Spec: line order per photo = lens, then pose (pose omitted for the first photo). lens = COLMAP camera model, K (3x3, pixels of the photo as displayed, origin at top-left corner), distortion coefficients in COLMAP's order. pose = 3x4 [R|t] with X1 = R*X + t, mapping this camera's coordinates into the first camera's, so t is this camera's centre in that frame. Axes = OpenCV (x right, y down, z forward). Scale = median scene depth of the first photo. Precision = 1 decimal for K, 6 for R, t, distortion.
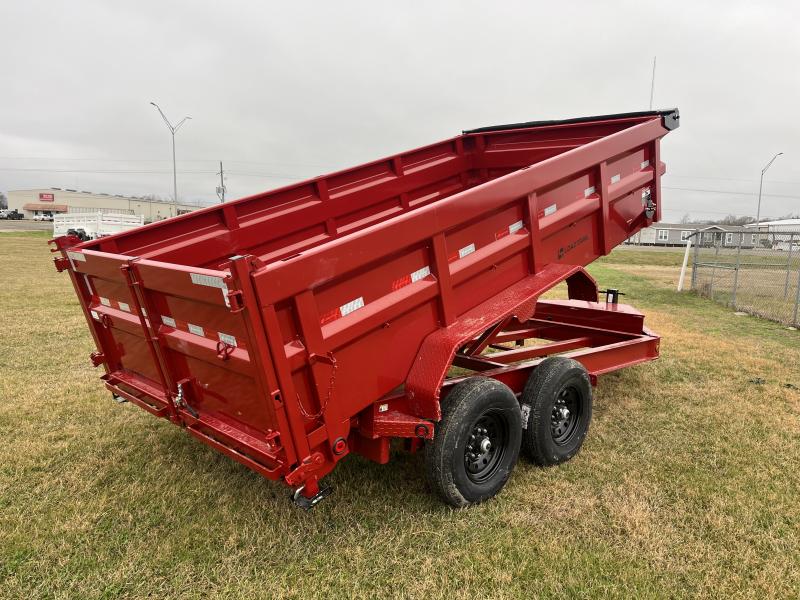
lens RADIAL K [[605.0, 0, 405.1], [0, 605.0, 297.9], [0, 0, 1]] dist [0.082660, -0.106954]
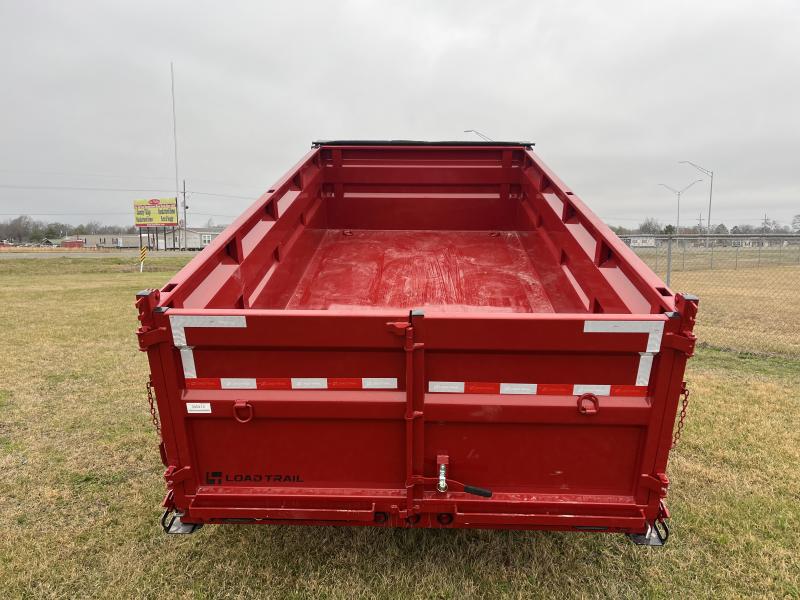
lens RADIAL K [[605.0, 0, 404.2], [0, 605.0, 301.9], [0, 0, 1]] dist [0.082660, -0.106954]
pose [[0.735848, -0.097454, 0.670097, -0.461960], [0.097736, 0.994513, 0.037309, -0.051534], [-0.670056, 0.038039, 0.741335, 0.224970]]
